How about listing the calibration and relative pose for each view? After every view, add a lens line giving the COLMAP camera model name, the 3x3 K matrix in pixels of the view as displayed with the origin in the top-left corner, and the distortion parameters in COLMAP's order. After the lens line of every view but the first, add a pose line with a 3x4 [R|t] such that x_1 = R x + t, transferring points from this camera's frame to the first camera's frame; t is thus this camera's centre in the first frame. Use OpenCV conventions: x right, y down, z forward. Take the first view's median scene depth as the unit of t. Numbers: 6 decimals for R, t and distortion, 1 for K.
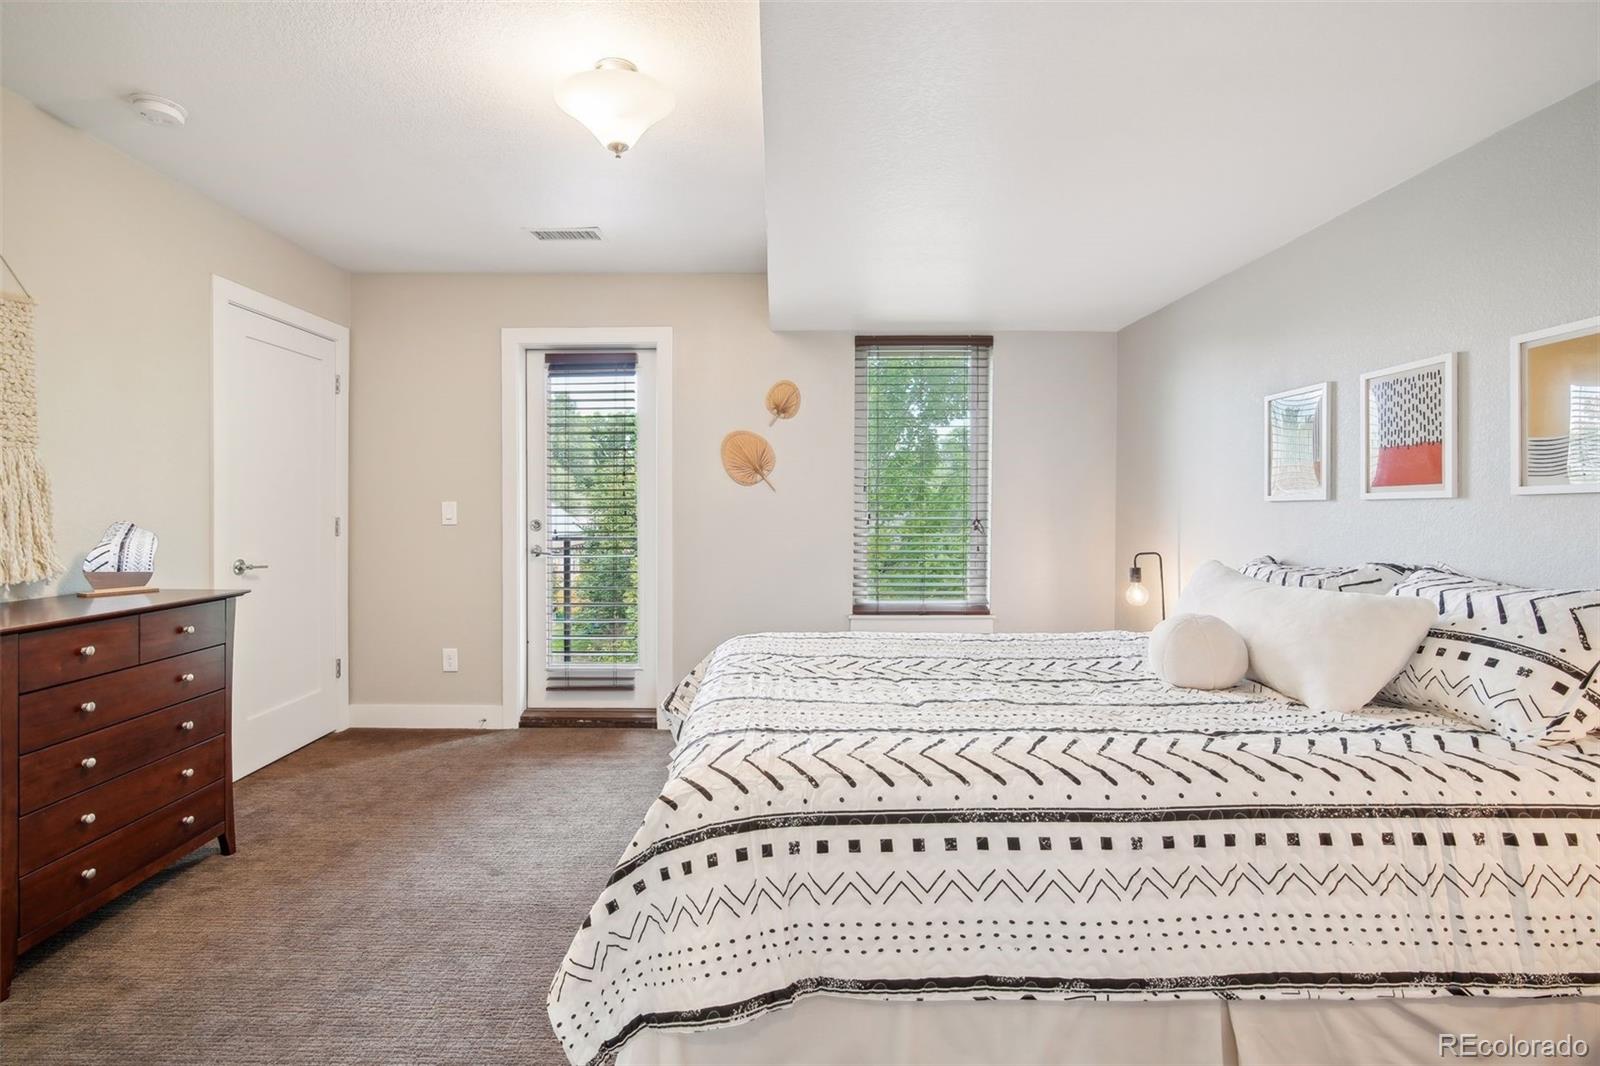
lens RADIAL K [[743.0, 0, 787.6], [0, 743.0, 521.7], [0, 0, 1]] dist [-0.009681, 0.002481]
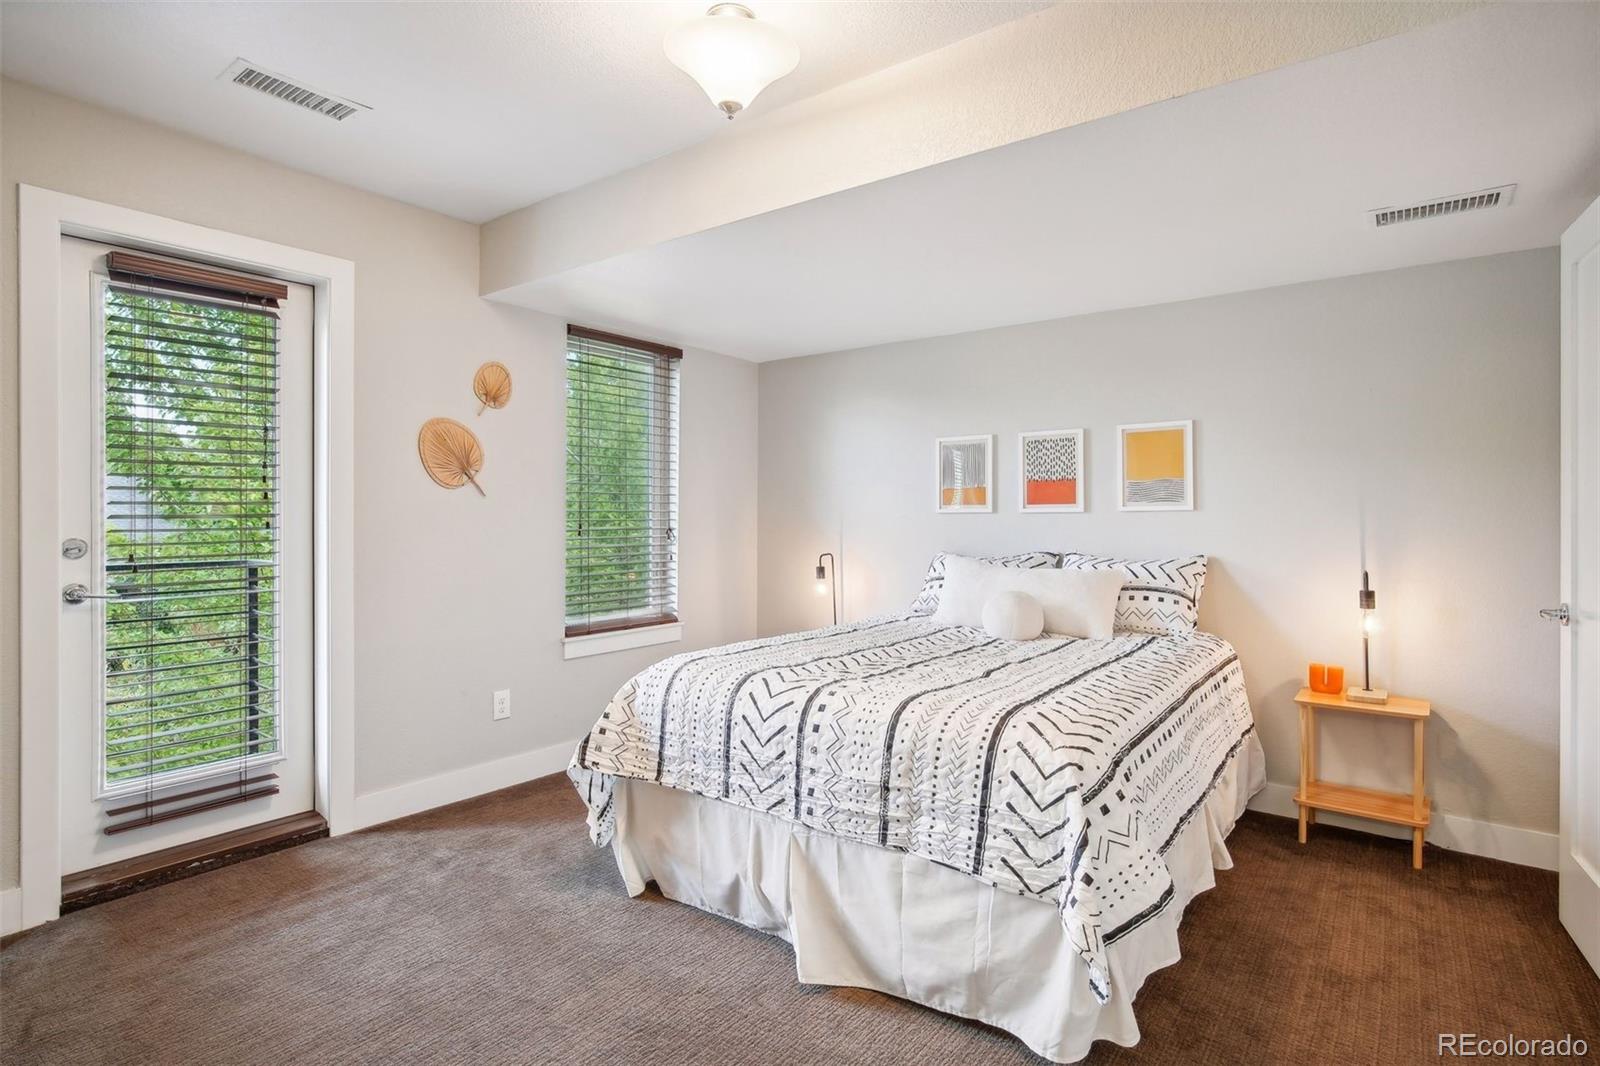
lens RADIAL K [[811.6, 0, 798.1], [0, 811.6, 522.3], [0, 0, 1]] dist [-0.003984, 0.004033]
pose [[0.601889, -0.005785, 0.798559, -0.587288], [0.013050, 0.999911, -0.002592, -0.007037], [-0.798473, 0.011982, 0.601912, 0.224449]]
